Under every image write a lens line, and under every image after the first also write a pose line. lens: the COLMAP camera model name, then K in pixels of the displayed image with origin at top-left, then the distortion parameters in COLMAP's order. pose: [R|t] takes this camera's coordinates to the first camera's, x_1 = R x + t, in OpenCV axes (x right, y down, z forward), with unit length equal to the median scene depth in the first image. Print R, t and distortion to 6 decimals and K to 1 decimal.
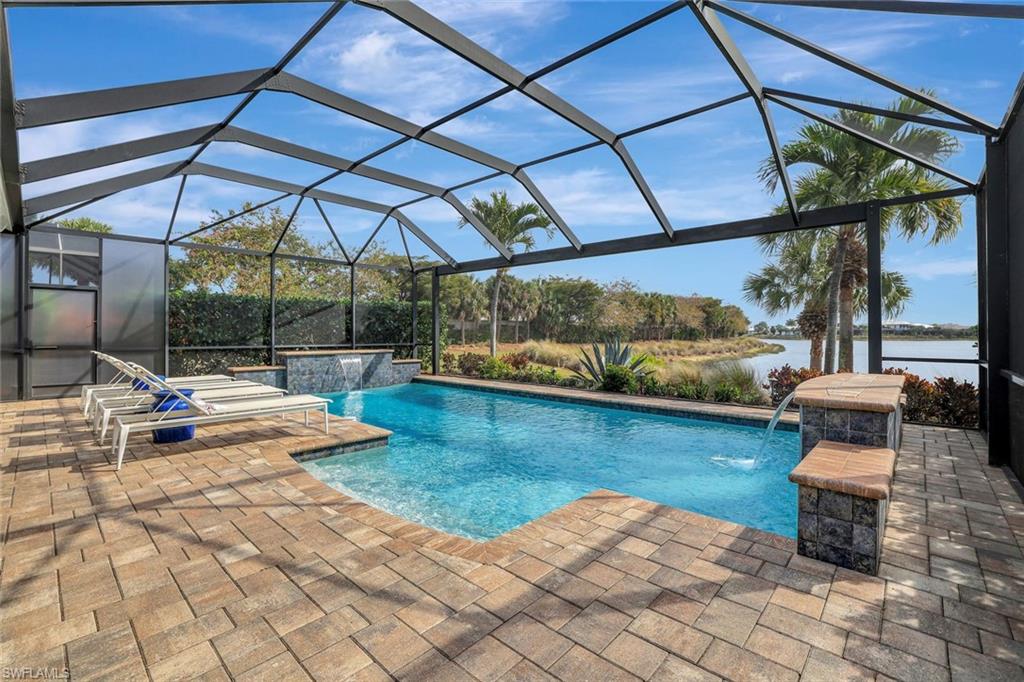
lens RADIAL K [[453.7, 0, 506.6], [0, 453.7, 332.1], [0, 0, 1]] dist [-0.027076, 0.000840]
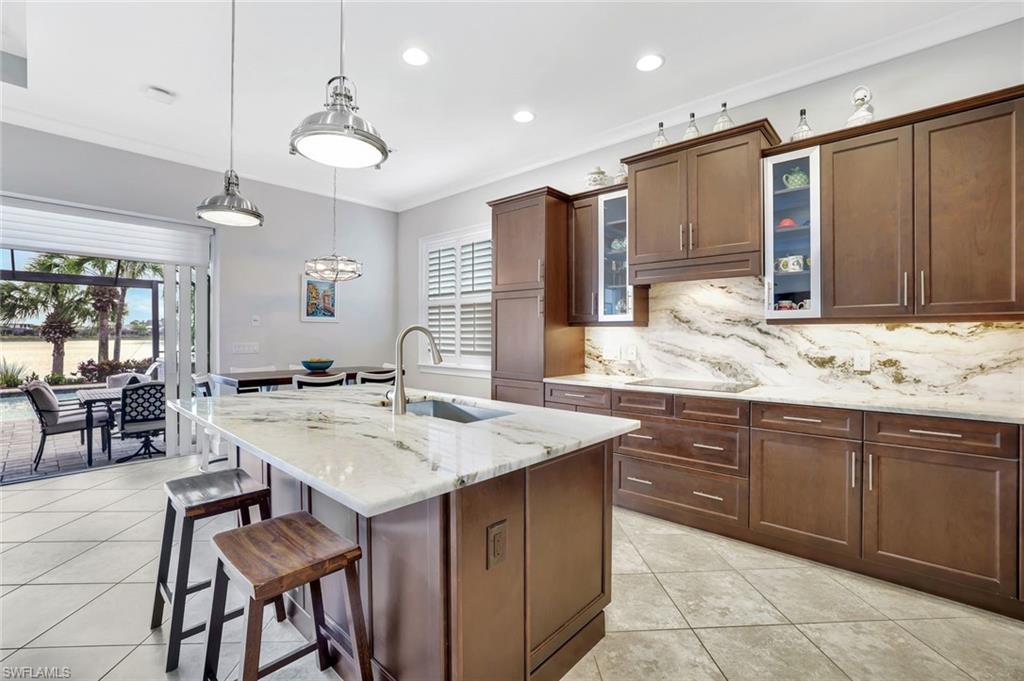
lens RADIAL K [[445.0, 0, 510.8], [0, 445.0, 337.1], [0, 0, 1]] dist [-0.046341, 0.014408]
pose [[-0.012376, -0.005335, 0.999909, -0.598879], [-0.006146, 0.999967, 0.005259, -0.017641], [-0.999905, -0.006081, -0.012409, -0.339502]]
